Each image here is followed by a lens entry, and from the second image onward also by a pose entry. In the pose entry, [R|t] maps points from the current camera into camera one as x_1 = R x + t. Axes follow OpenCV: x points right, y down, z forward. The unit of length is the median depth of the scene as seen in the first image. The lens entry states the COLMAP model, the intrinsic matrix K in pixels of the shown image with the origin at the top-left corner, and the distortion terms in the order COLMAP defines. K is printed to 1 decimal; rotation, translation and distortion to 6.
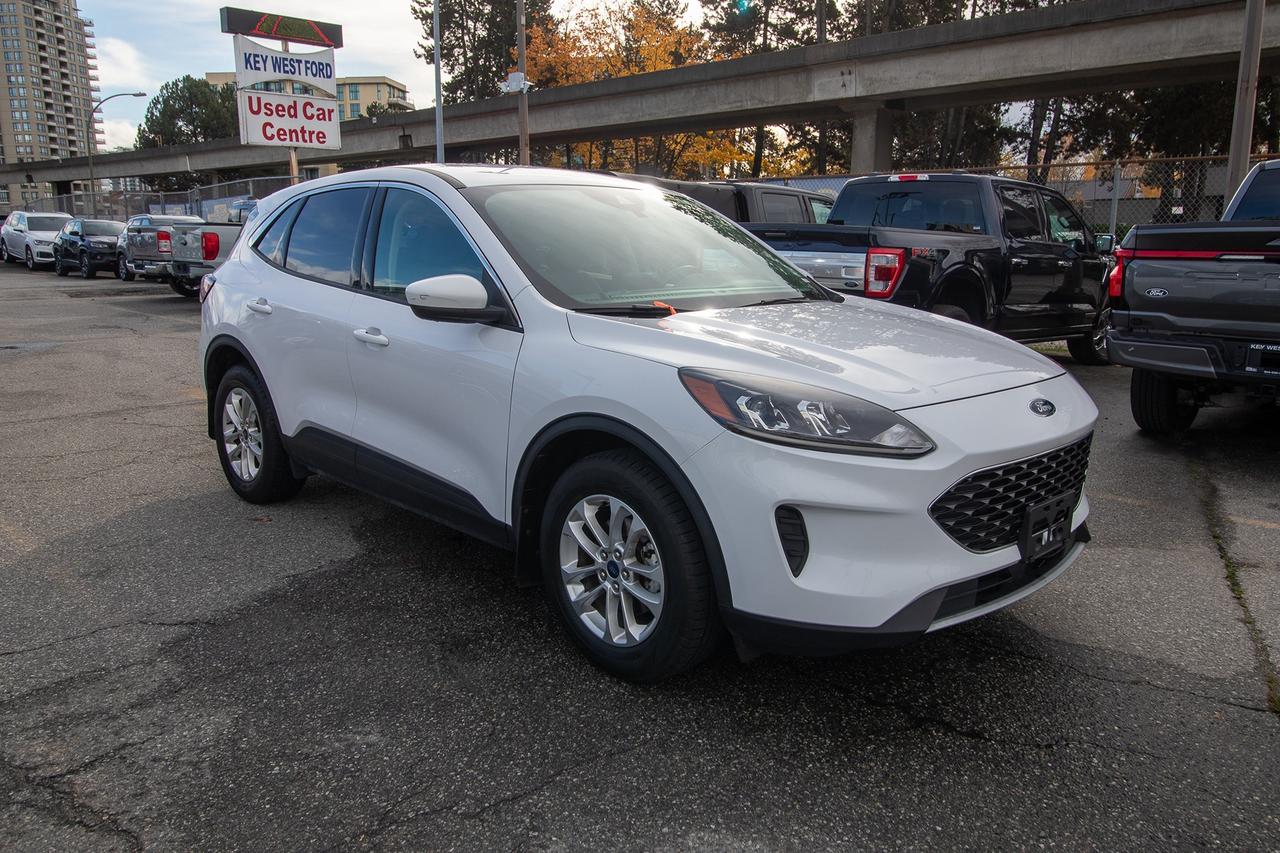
lens RADIAL K [[971.8, 0, 640.0], [0, 971.8, 426.5], [0, 0, 1]] dist [0.008553, -0.000497]
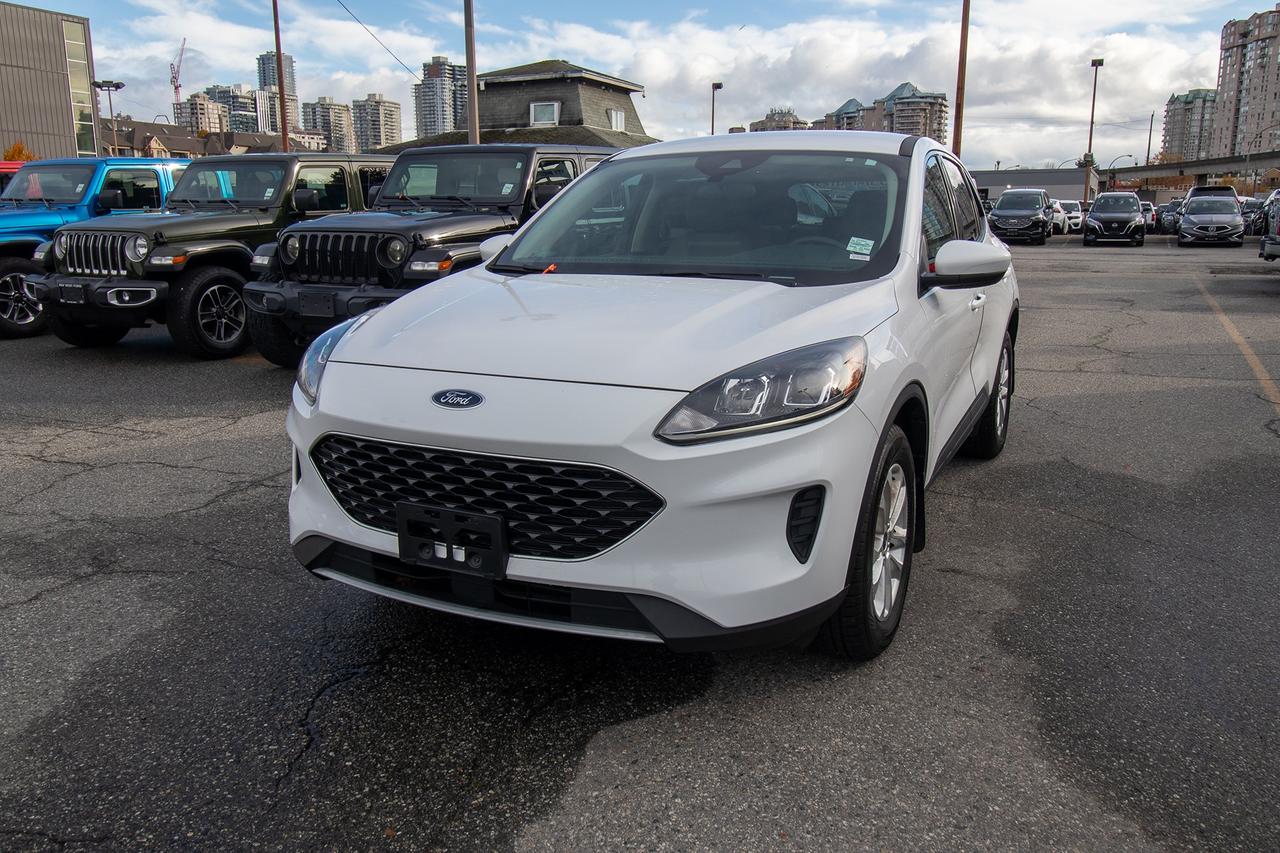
lens RADIAL K [[1019.3, 0, 640.0], [0, 1019.3, 426.5], [0, 0, 1]] dist [0.016820, -0.004907]
pose [[0.317255, 0.191533, -0.928797, 0.173988], [-0.179510, 0.973815, 0.139500, -0.020026], [0.931196, 0.122471, 0.343330, 0.114185]]
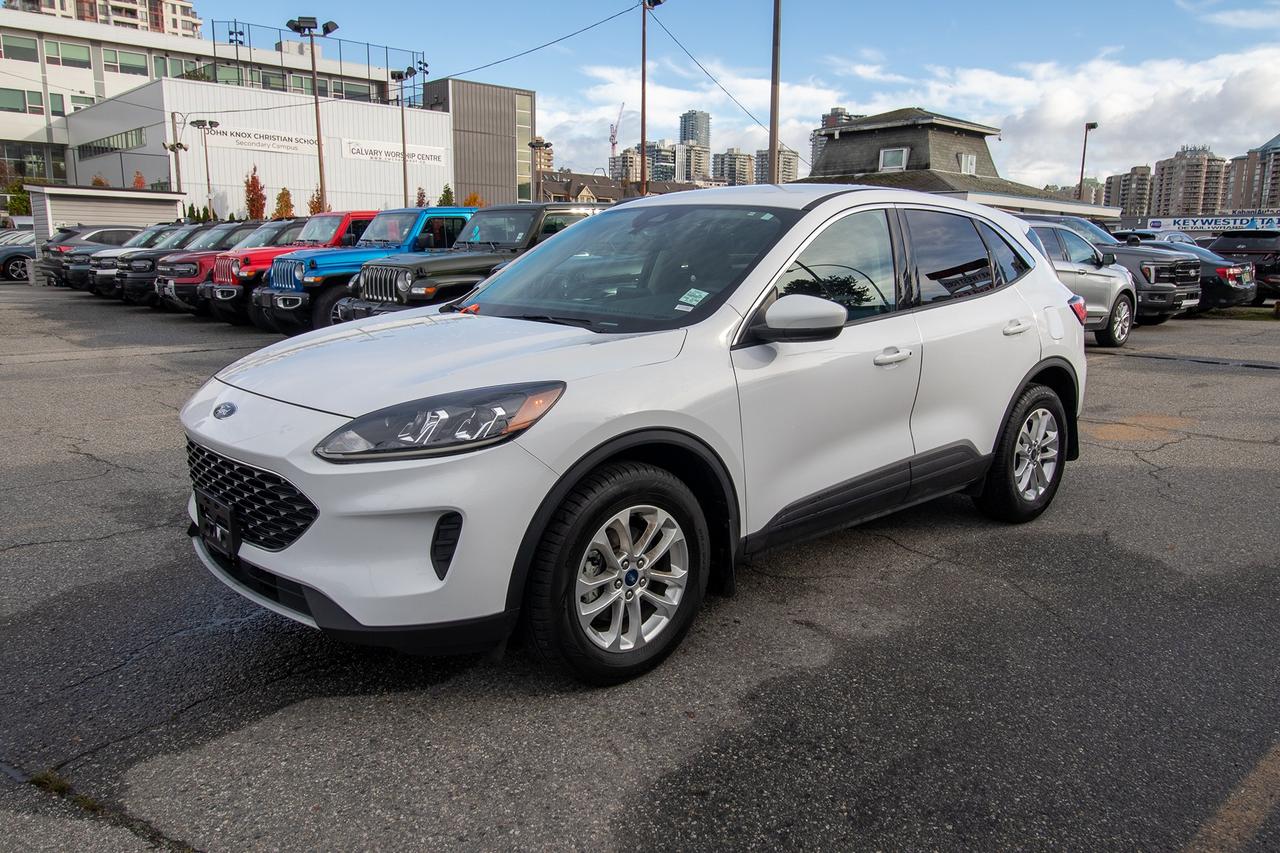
lens RADIAL K [[951.0, 0, 640.0], [0, 951.0, 426.5], [0, 0, 1]] dist [0.031391, -0.026142]
pose [[-0.062160, 0.178884, -0.981905, 0.189020], [-0.202118, 0.961167, 0.187901, -0.038746], [0.977387, 0.210140, -0.023590, 0.197680]]
